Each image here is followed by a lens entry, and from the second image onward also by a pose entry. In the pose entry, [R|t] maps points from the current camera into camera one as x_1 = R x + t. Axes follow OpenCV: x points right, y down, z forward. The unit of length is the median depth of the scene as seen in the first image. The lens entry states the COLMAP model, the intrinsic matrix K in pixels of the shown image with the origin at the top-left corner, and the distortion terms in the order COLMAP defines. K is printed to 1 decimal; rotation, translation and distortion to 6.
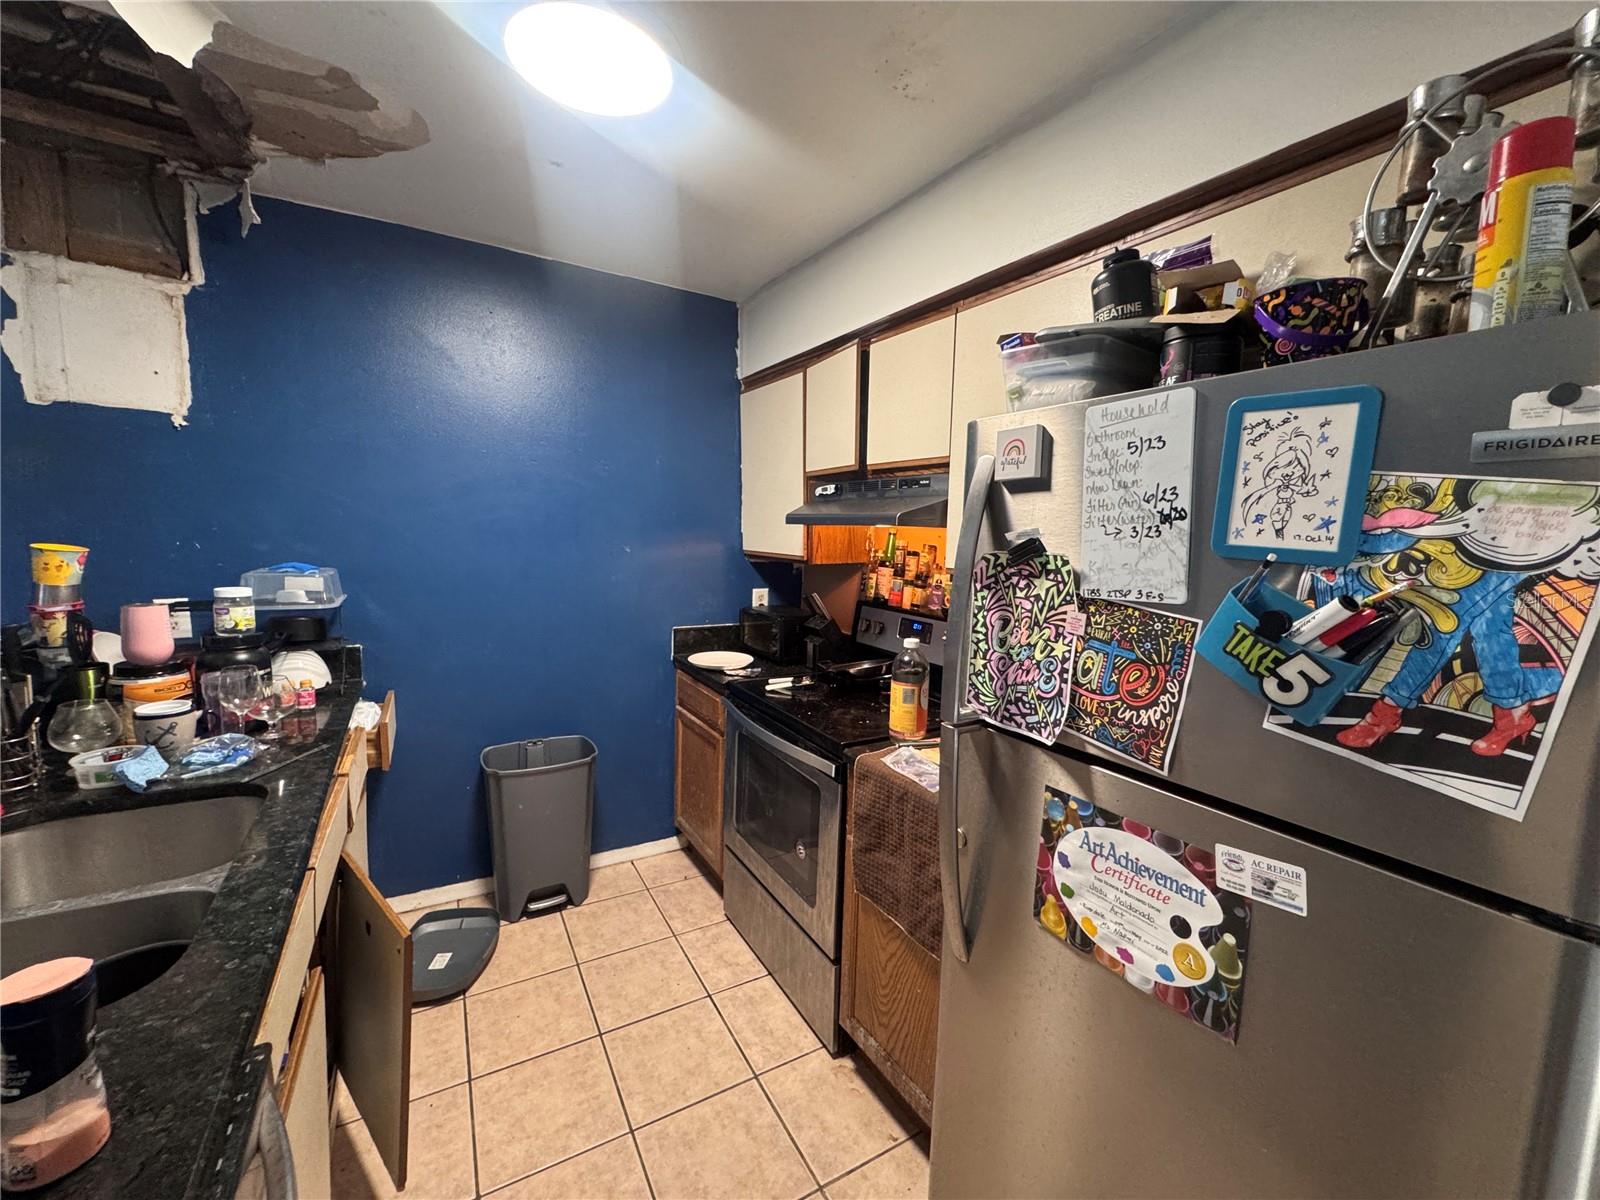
lens RADIAL K [[645.1, 0, 800.0], [0, 645.1, 600.0], [0, 0, 1]] dist [-0.000964, 0.000693]
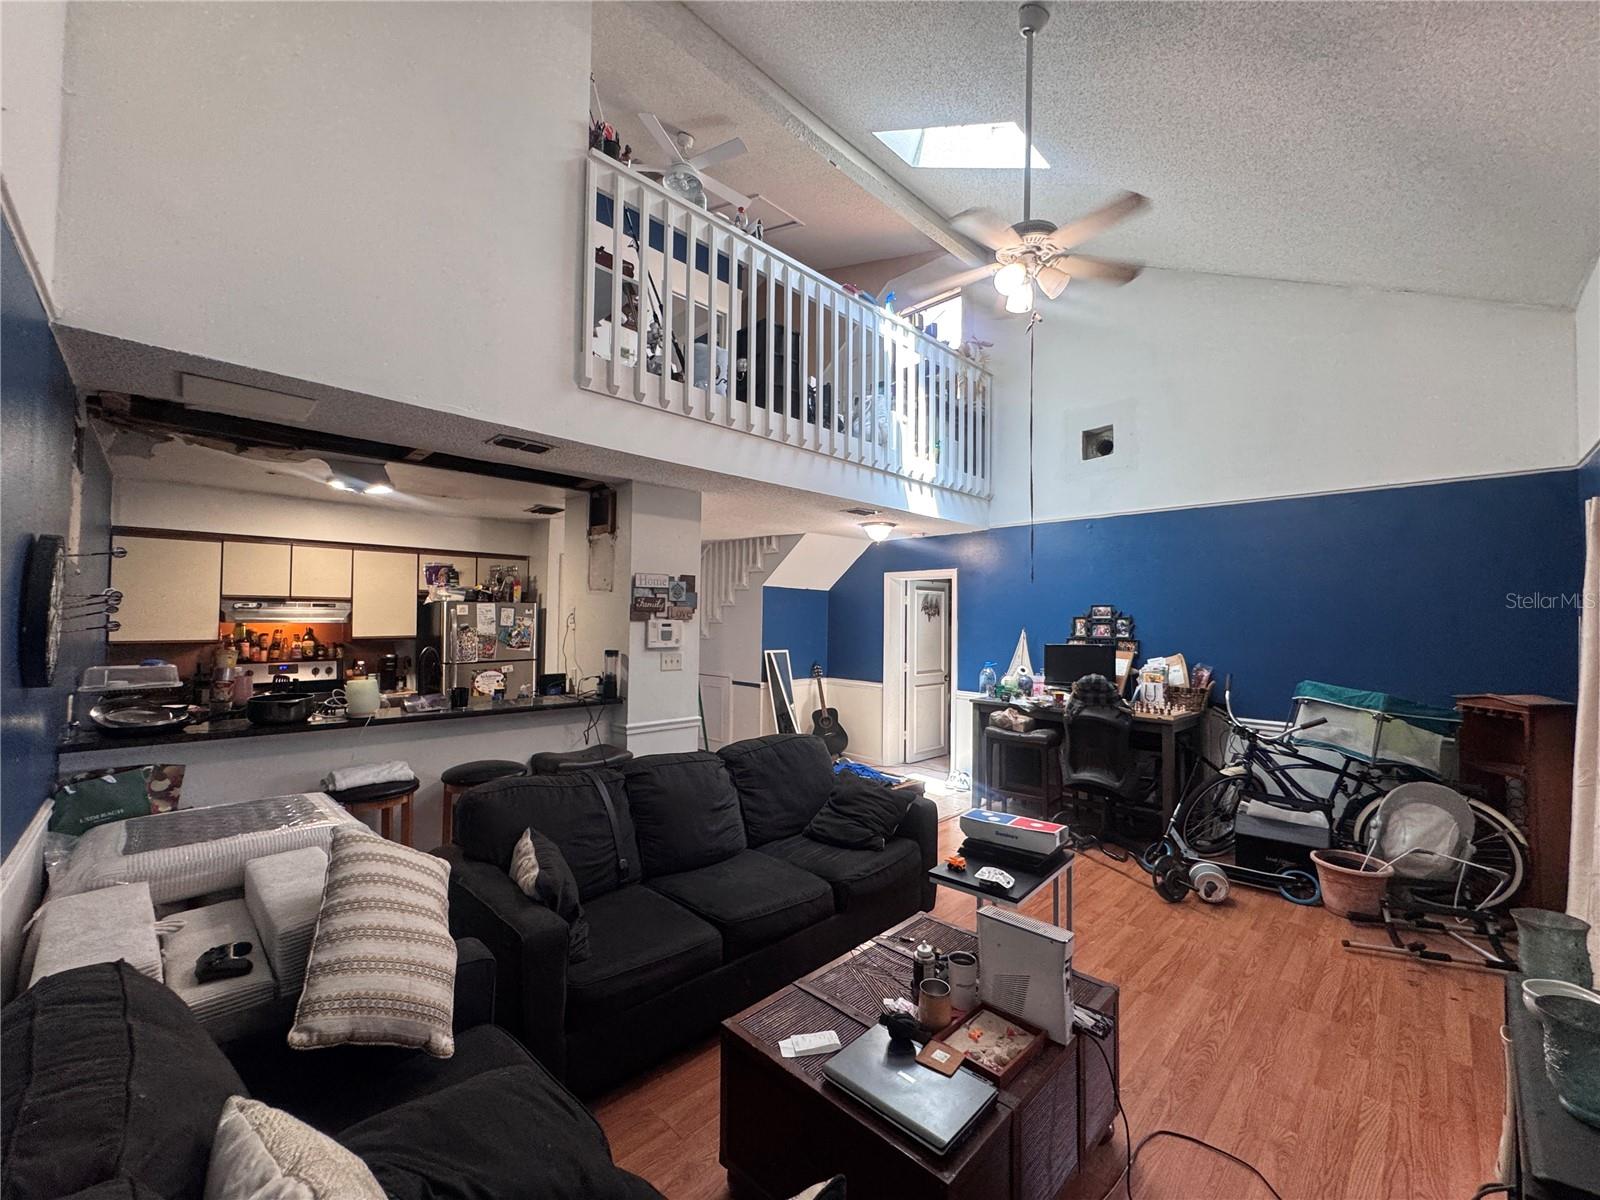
lens RADIAL K [[645.1, 0, 800.0], [0, 645.1, 600.0], [0, 0, 1]] dist [-0.000964, 0.000693]
pose [[-0.270671, 0.003544, 0.962665, -6.450806], [0.093215, 0.995391, 0.022545, -0.193807], [-0.958148, 0.095837, -0.269754, -0.286413]]
